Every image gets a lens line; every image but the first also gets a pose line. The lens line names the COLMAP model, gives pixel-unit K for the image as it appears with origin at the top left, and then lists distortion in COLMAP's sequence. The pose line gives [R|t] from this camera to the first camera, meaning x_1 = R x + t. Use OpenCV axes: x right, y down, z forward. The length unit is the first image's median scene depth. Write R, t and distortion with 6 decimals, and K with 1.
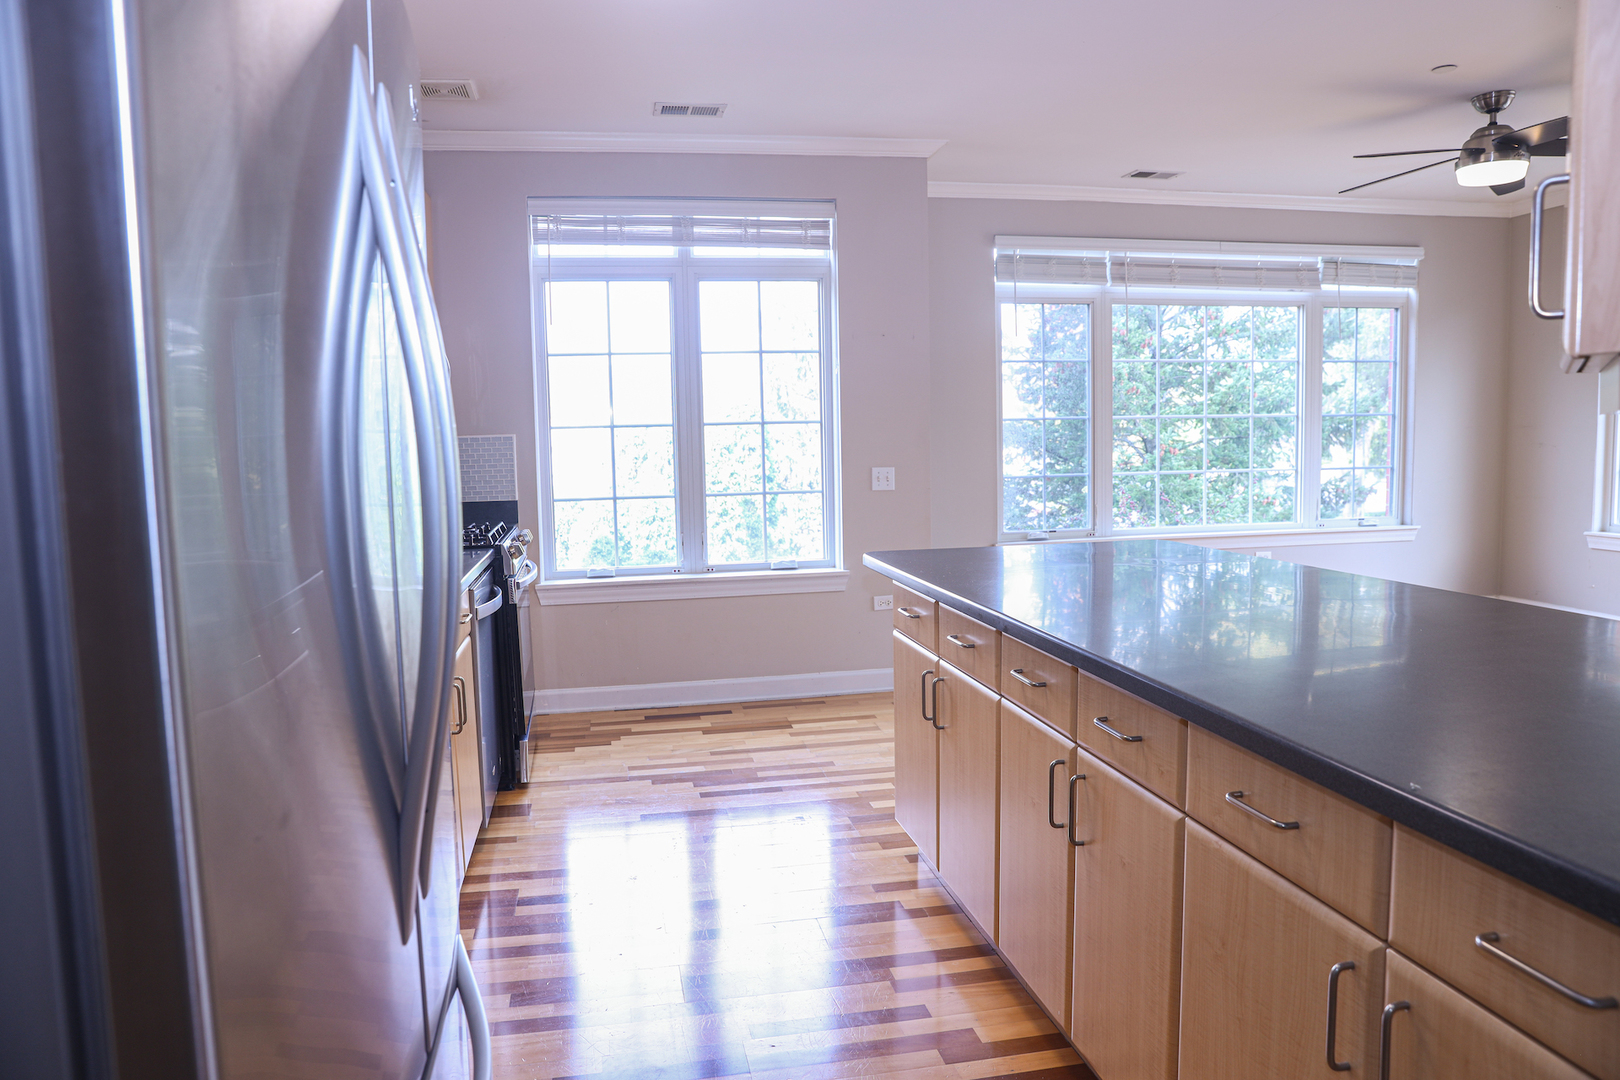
lens RADIAL K [[1093.7, 0, 824.1], [0, 1093.7, 544.1], [0, 0, 1]] dist [-0.098929, 0.058782]
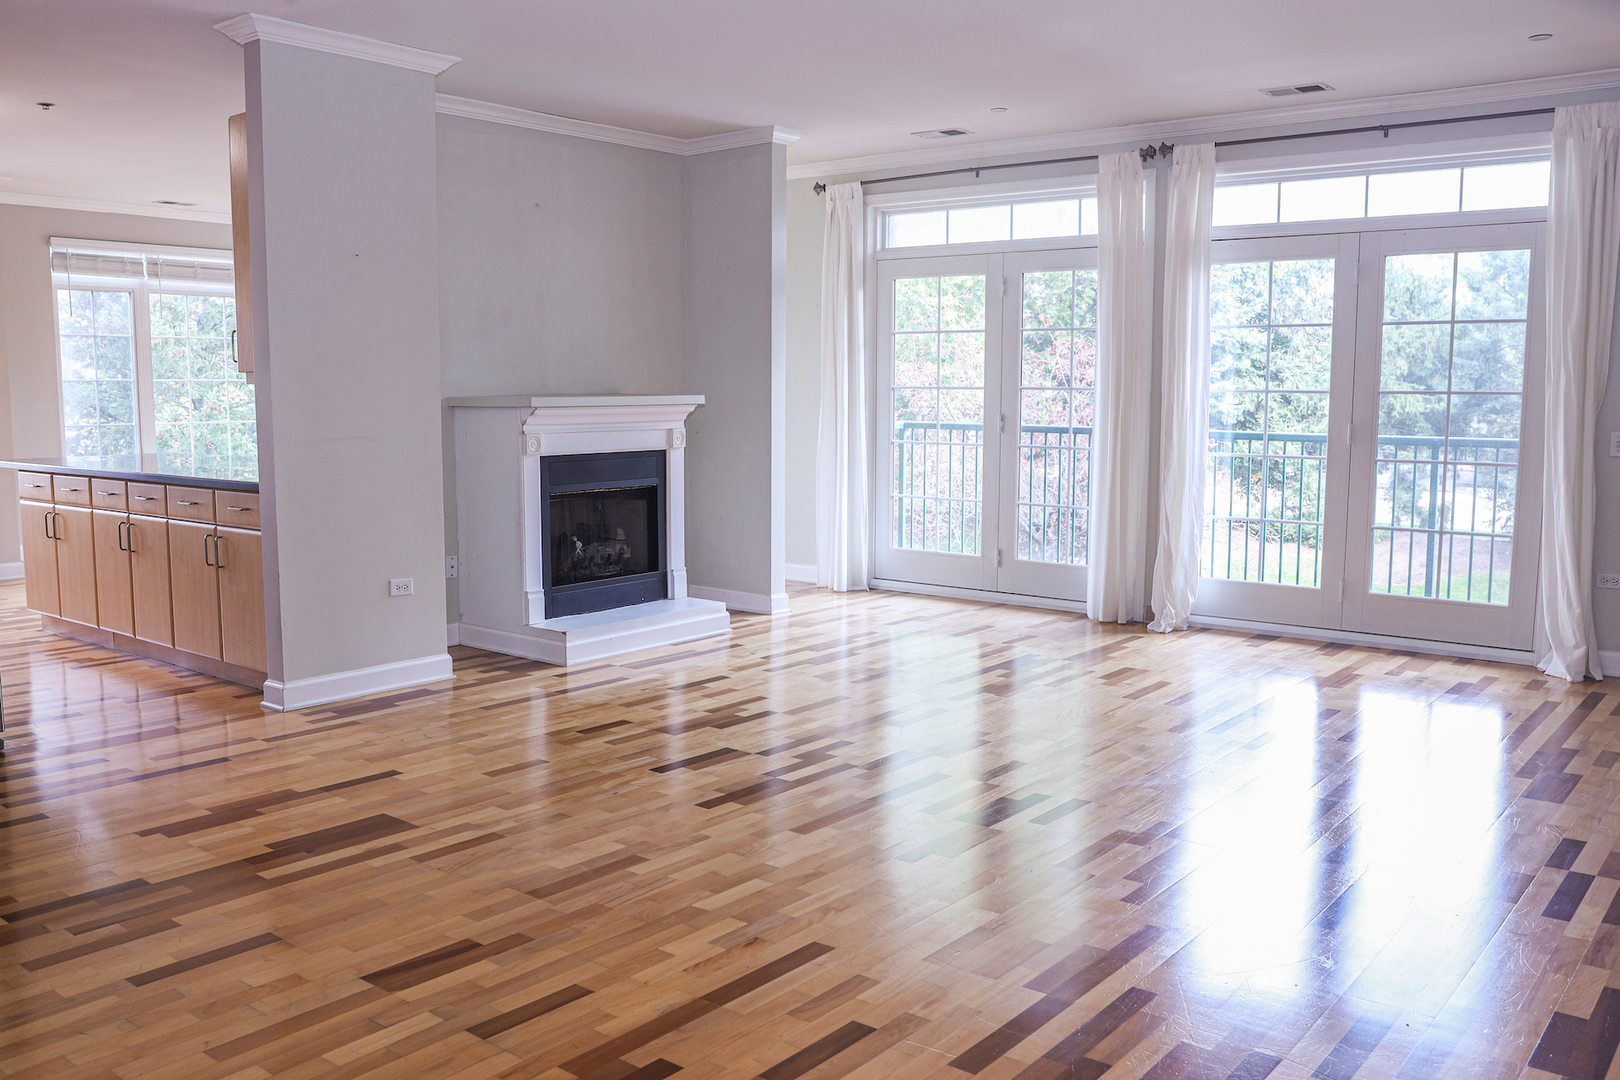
lens RADIAL K [[1294.9, 0, 813.1], [0, 1294.9, 544.0], [0, 0, 1]] dist [-0.099457, 0.054975]
pose [[0.751728, -0.054131, 0.657248, -0.157617], [0.047991, 0.998473, 0.027344, 0.083742], [-0.657725, 0.010987, 0.753178, -0.710394]]
